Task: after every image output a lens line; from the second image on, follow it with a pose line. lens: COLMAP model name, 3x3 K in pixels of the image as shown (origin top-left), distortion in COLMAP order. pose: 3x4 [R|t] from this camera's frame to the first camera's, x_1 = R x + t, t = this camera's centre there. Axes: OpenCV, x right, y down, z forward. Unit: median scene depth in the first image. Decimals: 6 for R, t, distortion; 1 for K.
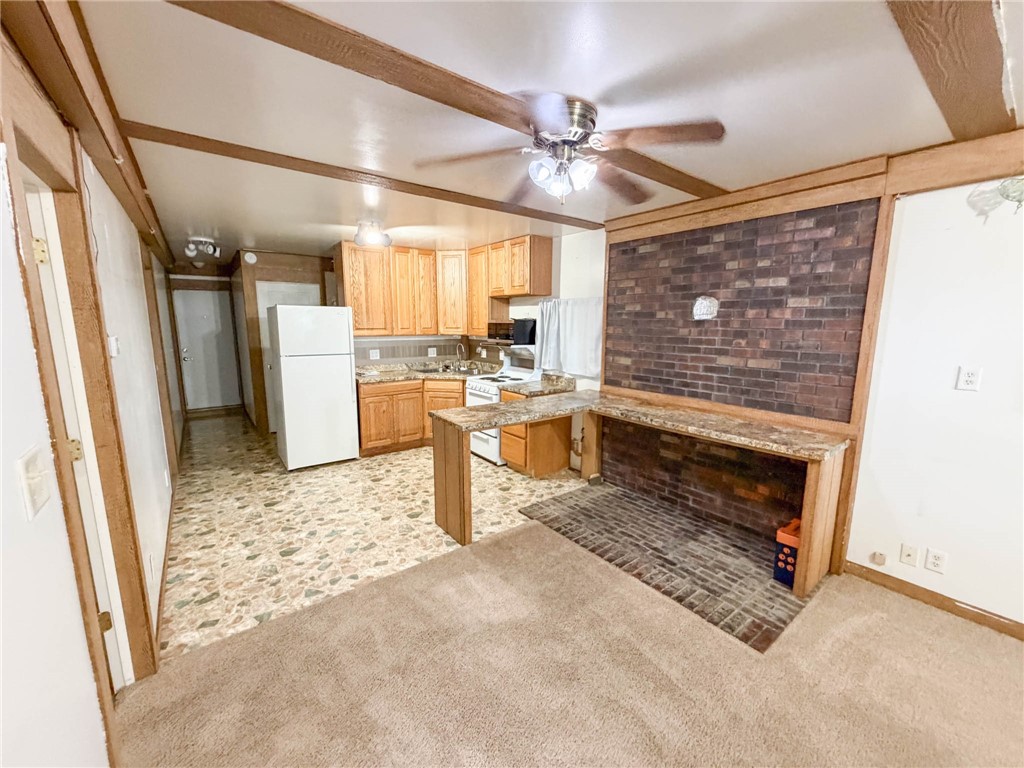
lens RADIAL K [[409.2, 0, 512.0], [0, 409.2, 384.0], [0, 0, 1]] dist [0.001263, 0.000020]
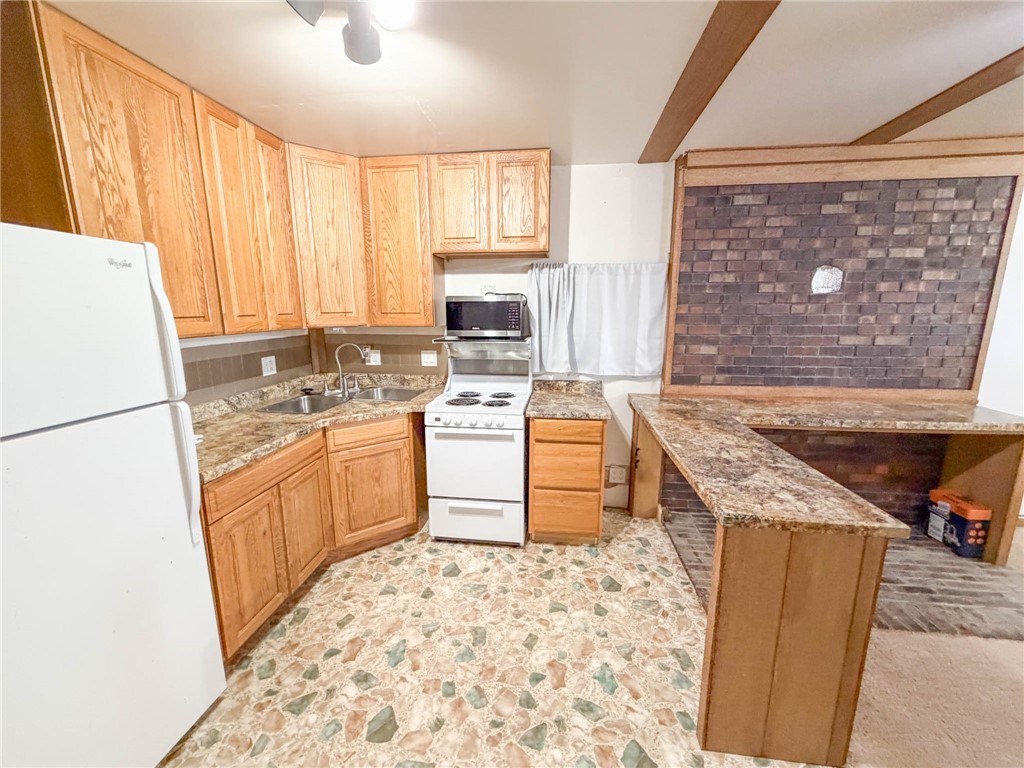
lens RADIAL K [[409.2, 0, 512.0], [0, 409.2, 384.0], [0, 0, 1]] dist [0.001263, 0.000020]
pose [[0.700688, -0.139377, 0.699722, -0.602798], [0.115619, 0.989952, 0.081409, -0.114037], [-0.704038, 0.023858, 0.709762, 0.844566]]
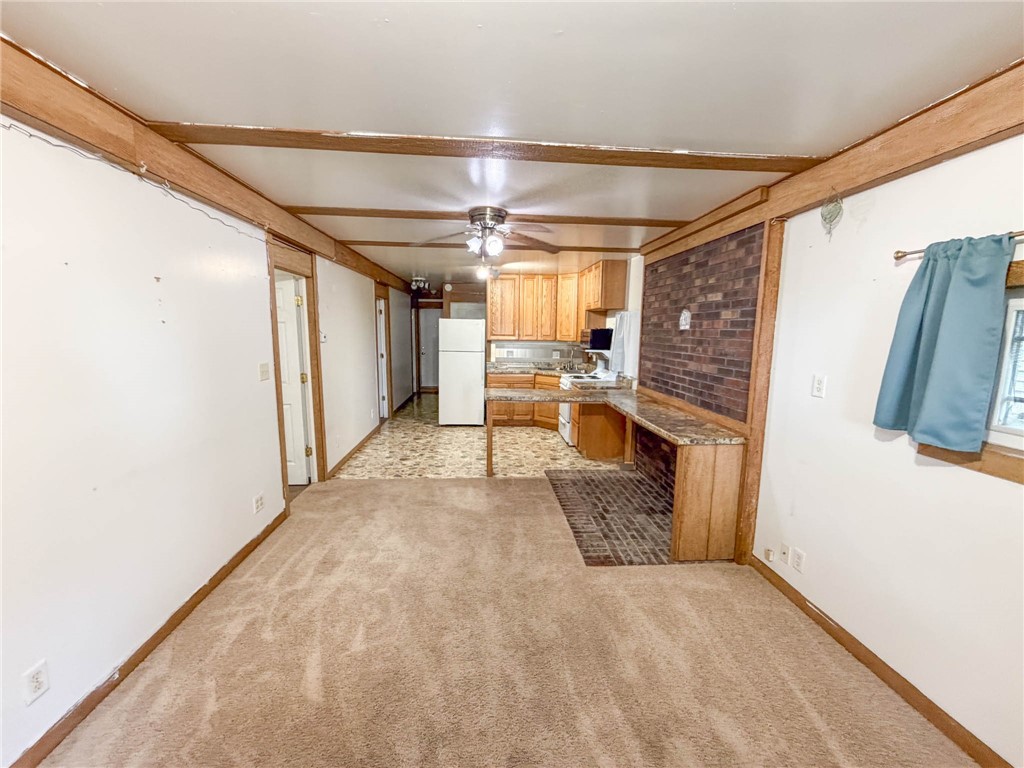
lens RADIAL K [[409.2, 0, 512.0], [0, 409.2, 384.0], [0, 0, 1]] dist [0.001263, 0.000020]
pose [[0.834859, 0.081325, -0.544423, 0.692084], [-0.094899, 0.995482, 0.003178, 0.036080], [0.542221, 0.049012, 0.838805, -0.213582]]
